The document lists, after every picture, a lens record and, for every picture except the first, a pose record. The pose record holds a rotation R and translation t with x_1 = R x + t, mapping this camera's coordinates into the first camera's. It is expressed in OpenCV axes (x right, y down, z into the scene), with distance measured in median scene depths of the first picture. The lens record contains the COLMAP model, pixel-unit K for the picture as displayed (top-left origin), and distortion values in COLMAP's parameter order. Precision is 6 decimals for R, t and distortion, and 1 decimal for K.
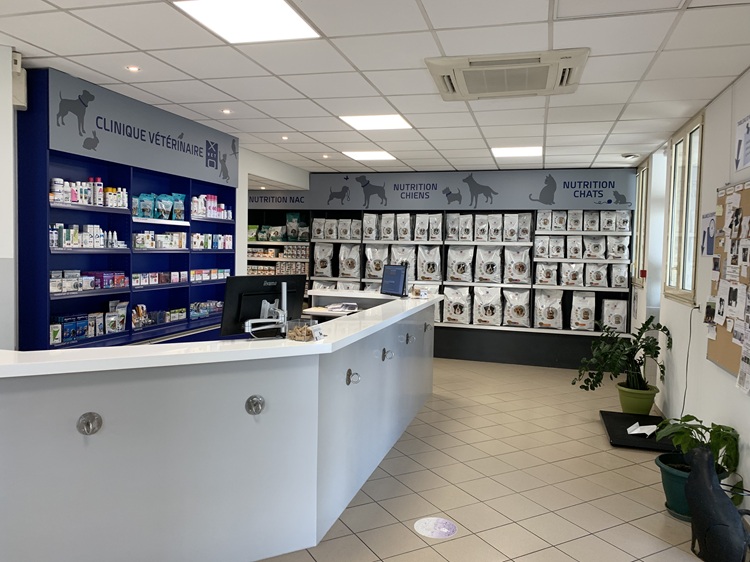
lens RADIAL K [[572.2, 0, 369.8], [0, 572.2, 282.1], [0, 0, 1]] dist [0.010259, -0.007330]
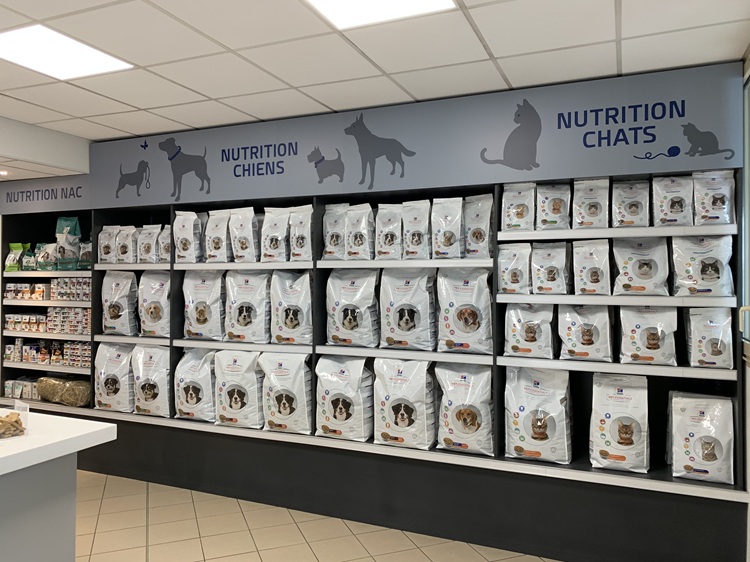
lens RADIAL K [[572.2, 0, 382.7], [0, 572.2, 277.8], [0, 0, 1]] dist [0.010259, -0.007330]
pose [[0.992825, -0.020888, -0.117735, 0.247967], [0.014076, 0.998195, -0.058391, -0.030464], [0.118742, 0.056315, 0.991327, 0.552992]]
